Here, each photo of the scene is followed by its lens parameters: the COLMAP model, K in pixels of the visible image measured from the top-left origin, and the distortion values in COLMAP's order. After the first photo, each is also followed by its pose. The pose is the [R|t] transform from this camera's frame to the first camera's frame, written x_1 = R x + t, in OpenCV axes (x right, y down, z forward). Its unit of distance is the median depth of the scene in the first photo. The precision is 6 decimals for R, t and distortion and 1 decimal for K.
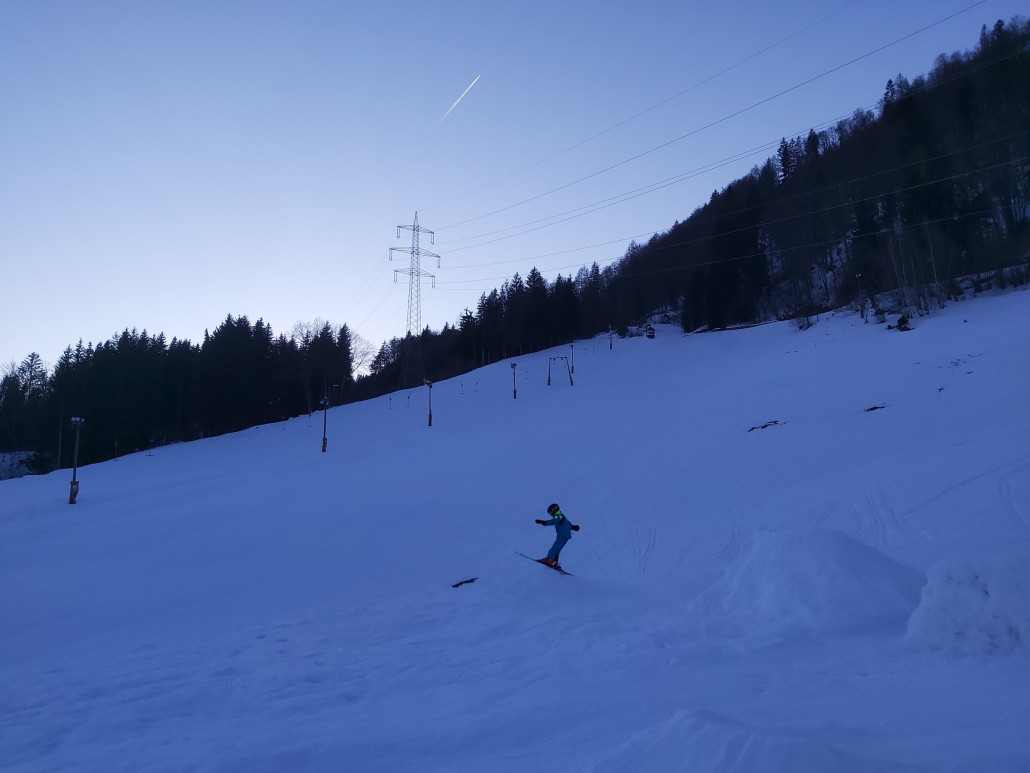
lens RADIAL K [[785.8, 0, 515.0], [0, 785.8, 386.5], [0, 0, 1]] dist [0.058751, -0.088039]
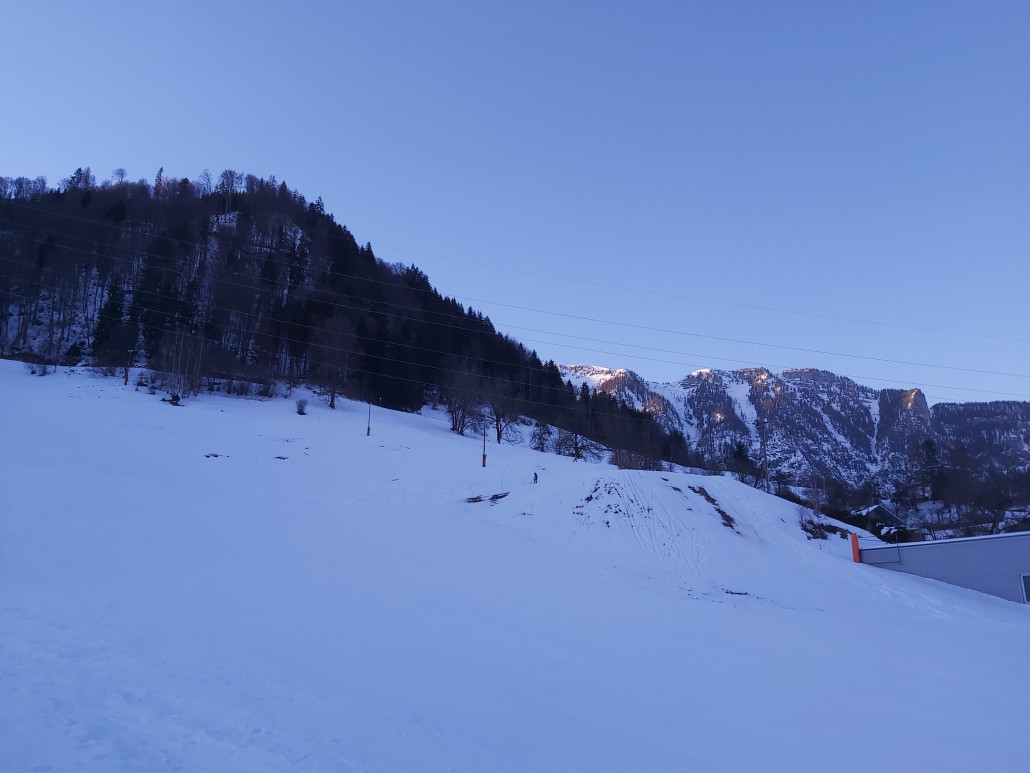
lens RADIAL K [[785.8, 0, 515.0], [0, 785.8, 386.5], [0, 0, 1]] dist [0.058751, -0.088039]
pose [[0.385667, 0.268277, 0.882773, -0.332249], [-0.180071, 0.960279, -0.213162, 0.055897], [-0.904895, -0.076752, 0.418657, -0.053081]]
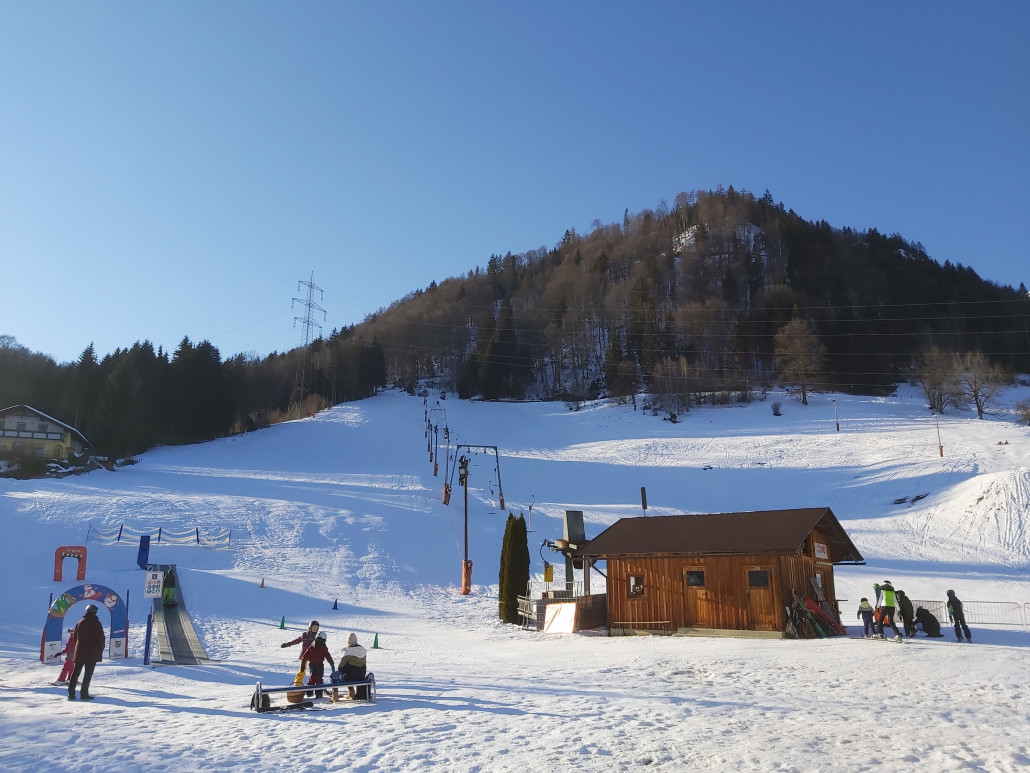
lens RADIAL K [[785.8, 0, 515.0], [0, 785.8, 386.5], [0, 0, 1]] dist [0.058751, -0.088039]
pose [[0.850020, 0.139599, 0.507916, -0.450837], [-0.103239, 0.989694, -0.099239, 0.037132], [-0.516535, 0.031918, 0.855671, -0.172617]]
